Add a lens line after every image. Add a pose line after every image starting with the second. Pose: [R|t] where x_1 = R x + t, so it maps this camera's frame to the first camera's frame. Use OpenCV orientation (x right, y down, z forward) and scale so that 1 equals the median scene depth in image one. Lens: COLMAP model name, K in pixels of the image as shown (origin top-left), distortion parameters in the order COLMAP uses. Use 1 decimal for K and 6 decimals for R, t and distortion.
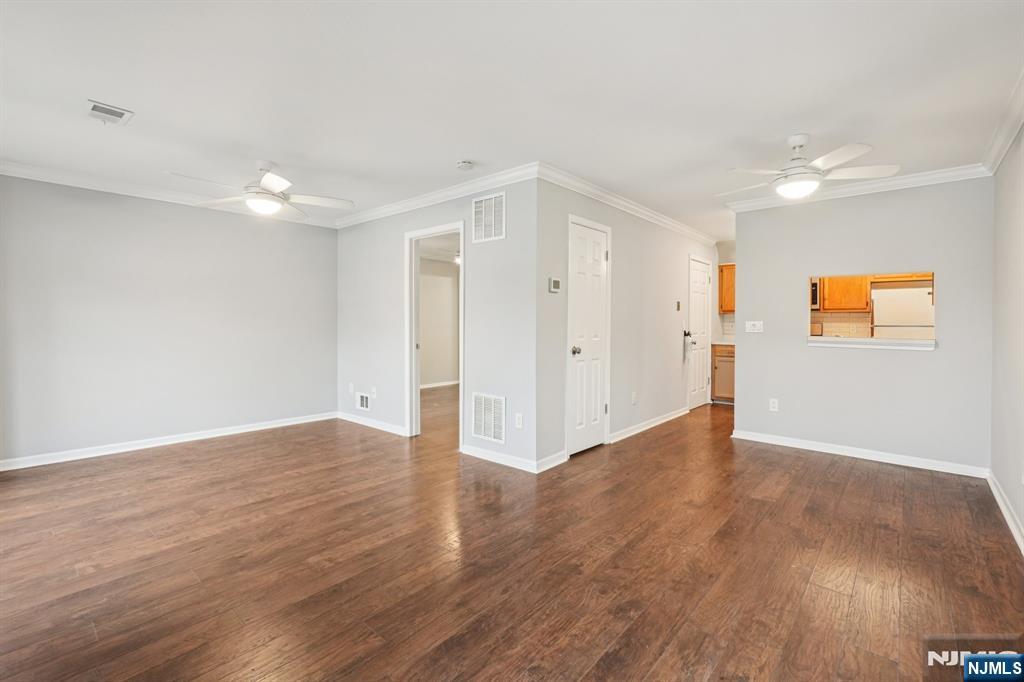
lens RADIAL K [[452.9, 0, 515.4], [0, 452.9, 322.1], [0, 0, 1]] dist [-0.016713, 0.009196]
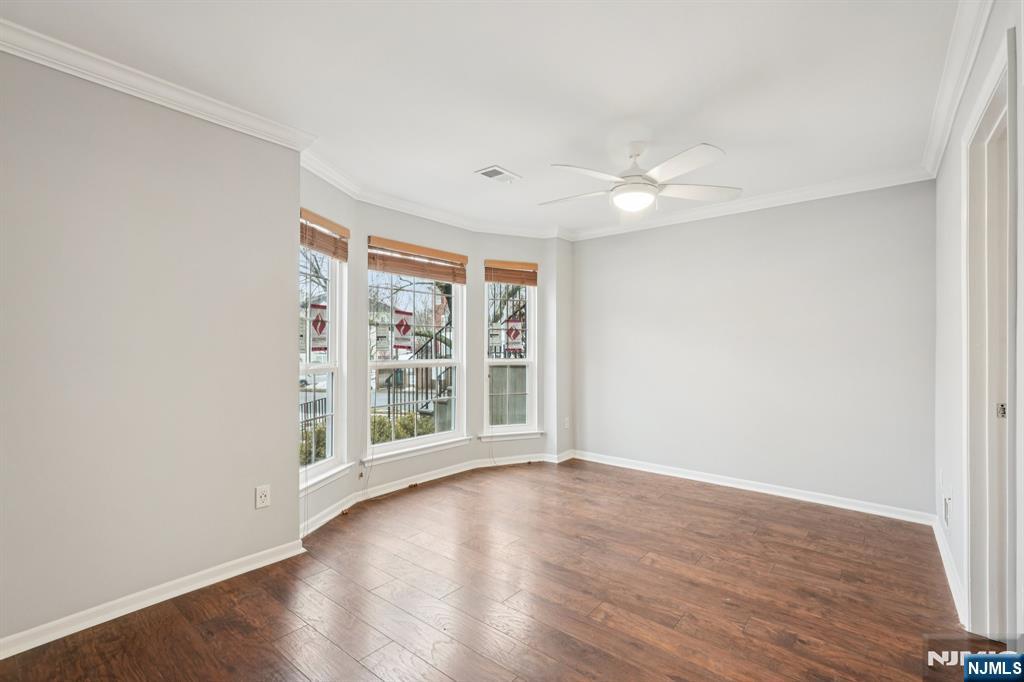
lens RADIAL K [[452.9, 0, 511.5], [0, 452.9, 348.0], [0, 0, 1]] dist [-0.016713, 0.009196]
pose [[0.027510, -0.003277, -0.999616, 0.239889], [-0.000029, 0.999995, -0.003279, 0.000490], [0.999622, 0.000119, 0.027509, 0.819882]]
